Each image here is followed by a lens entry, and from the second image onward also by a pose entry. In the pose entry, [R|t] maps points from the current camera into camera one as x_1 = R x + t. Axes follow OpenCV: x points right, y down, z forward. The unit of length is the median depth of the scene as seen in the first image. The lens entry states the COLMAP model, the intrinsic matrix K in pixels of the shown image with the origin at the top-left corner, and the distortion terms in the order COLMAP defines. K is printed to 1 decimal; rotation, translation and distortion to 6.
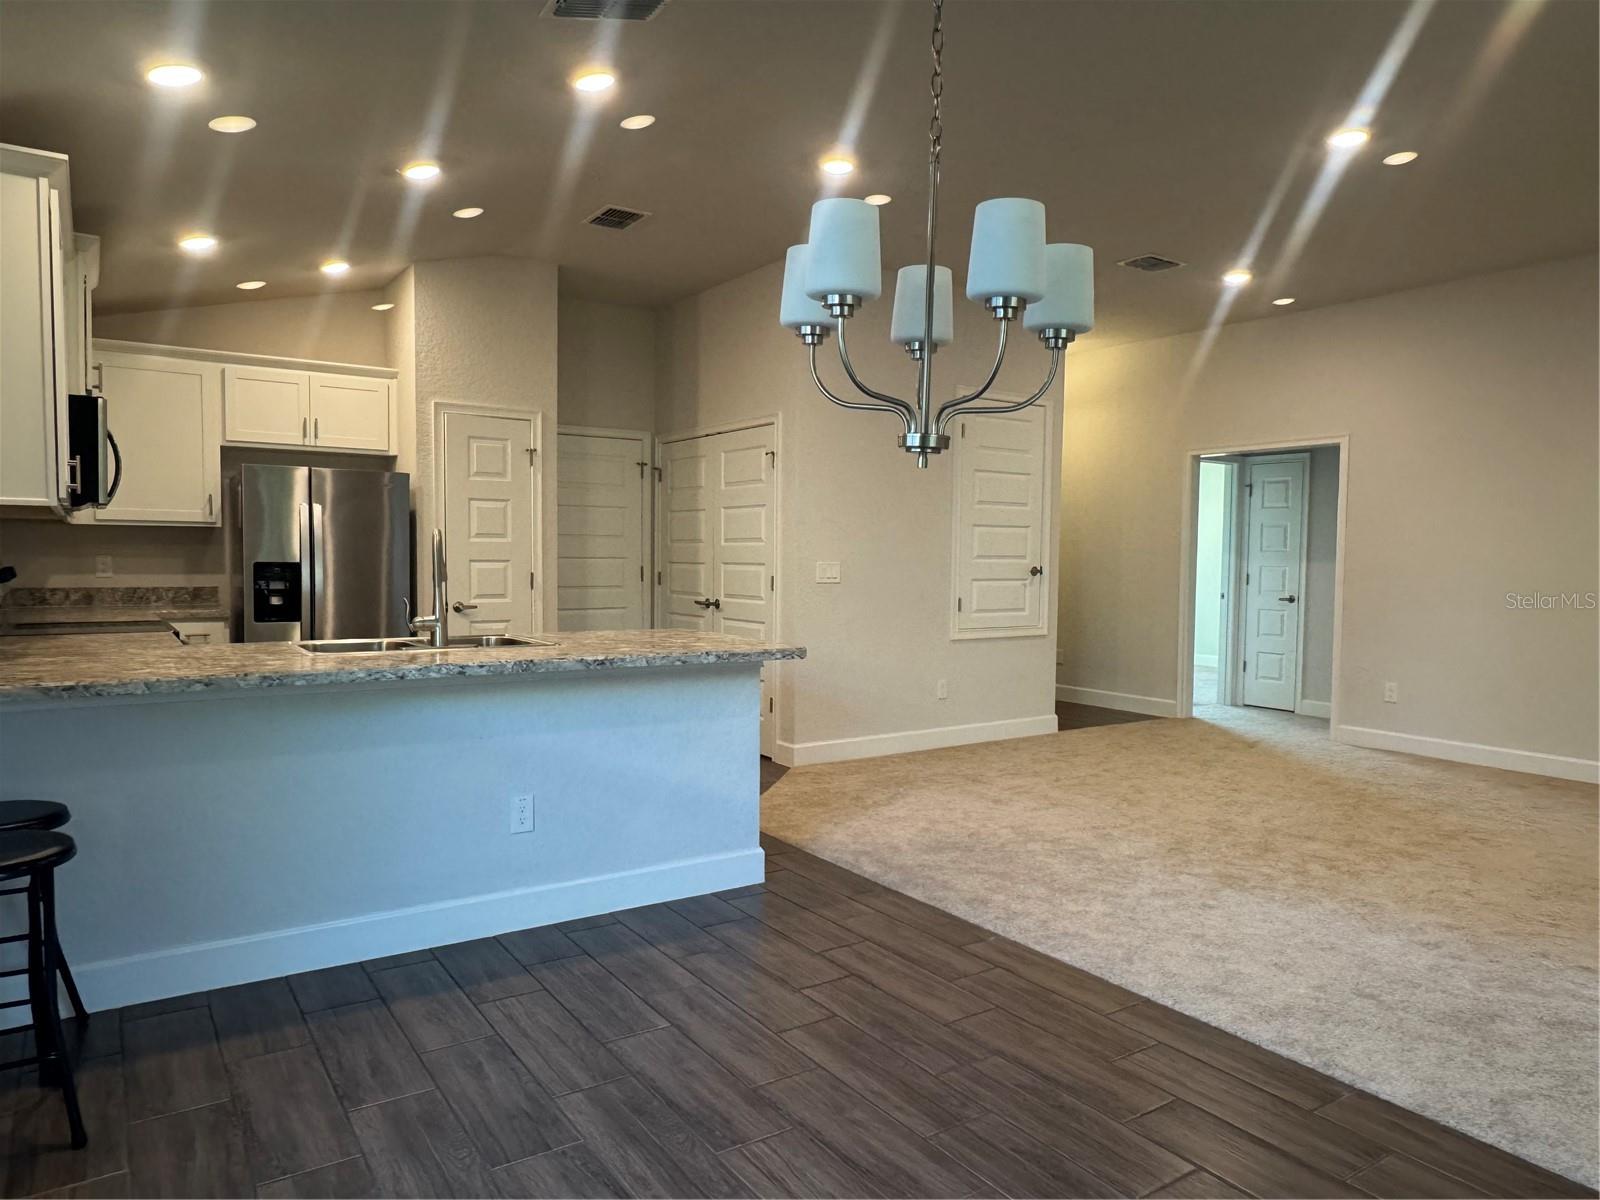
lens RADIAL K [[1057.8, 0, 800.0], [0, 1057.8, 600.0], [0, 0, 1]] dist [0.001313, 0.000241]
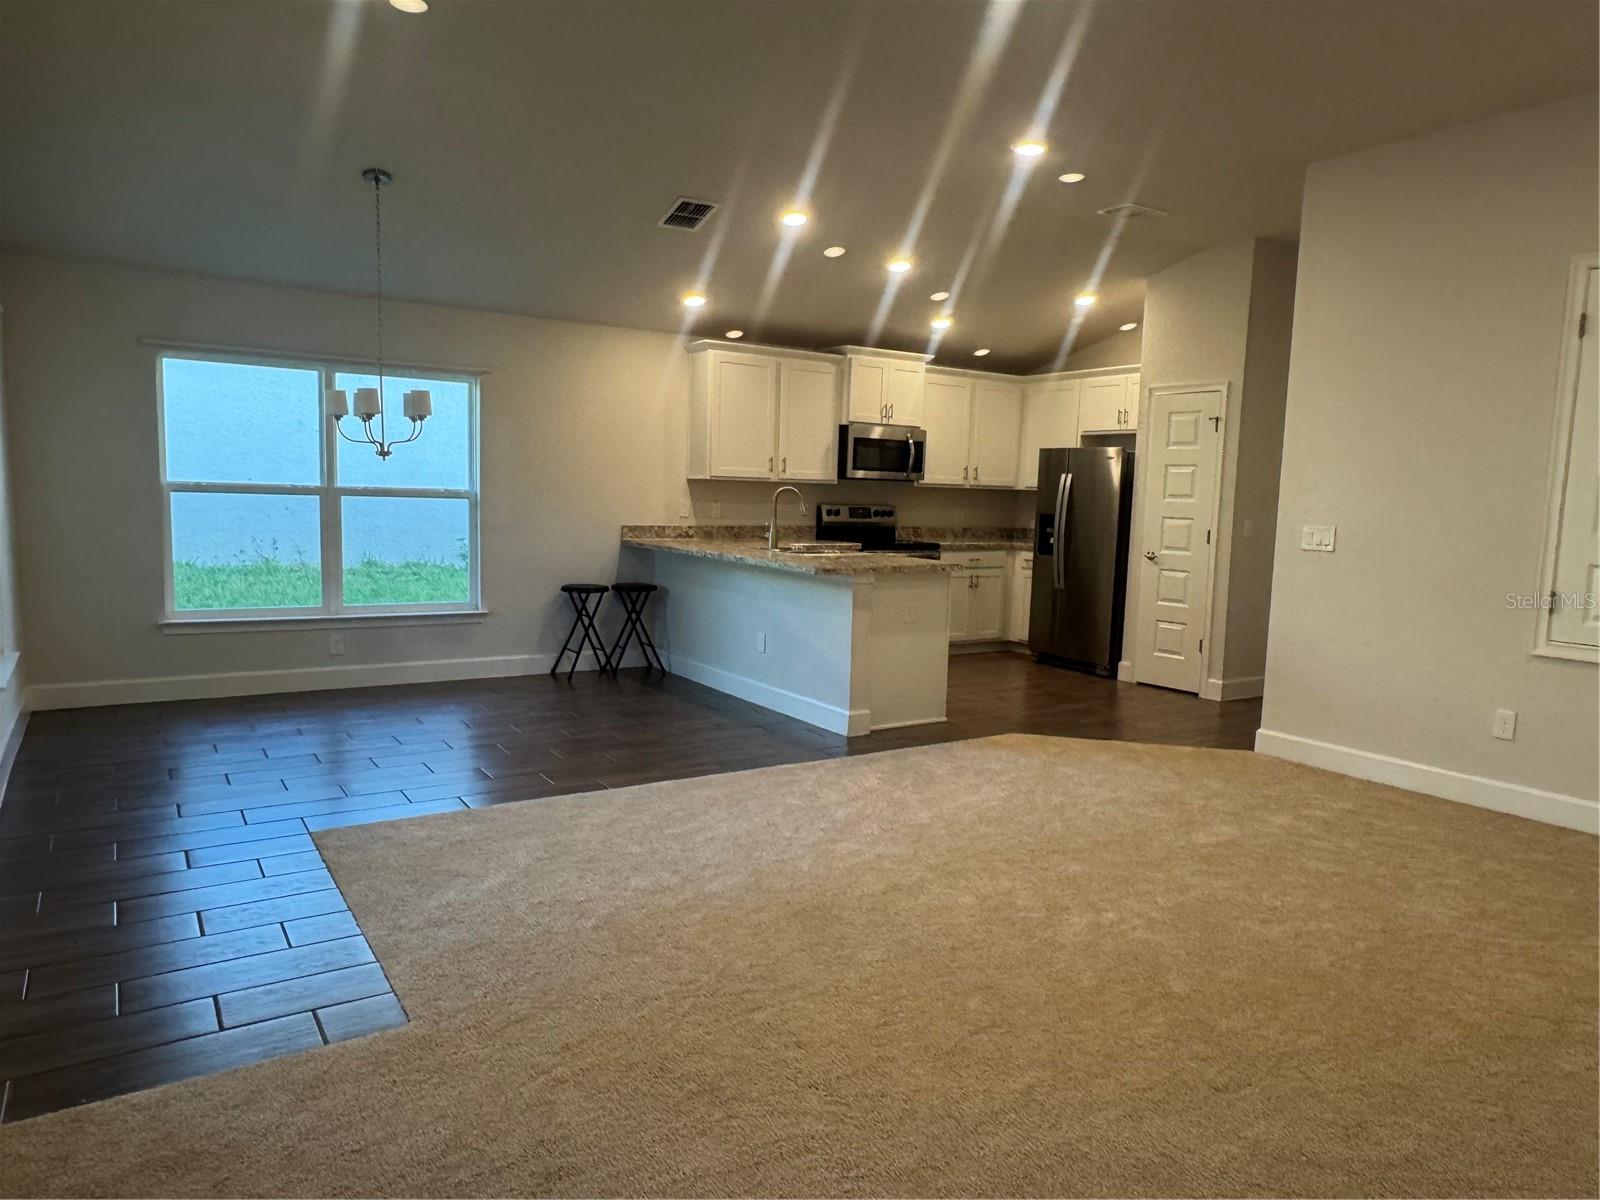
lens RADIAL K [[1057.8, 0, 800.0], [0, 1057.8, 600.0], [0, 0, 1]] dist [0.001313, 0.000241]
pose [[-0.007807, 0.093426, -0.995596, 0.865324], [-0.074912, 0.992774, 0.093749, -0.025587], [0.997160, 0.075314, -0.000752, 0.591261]]
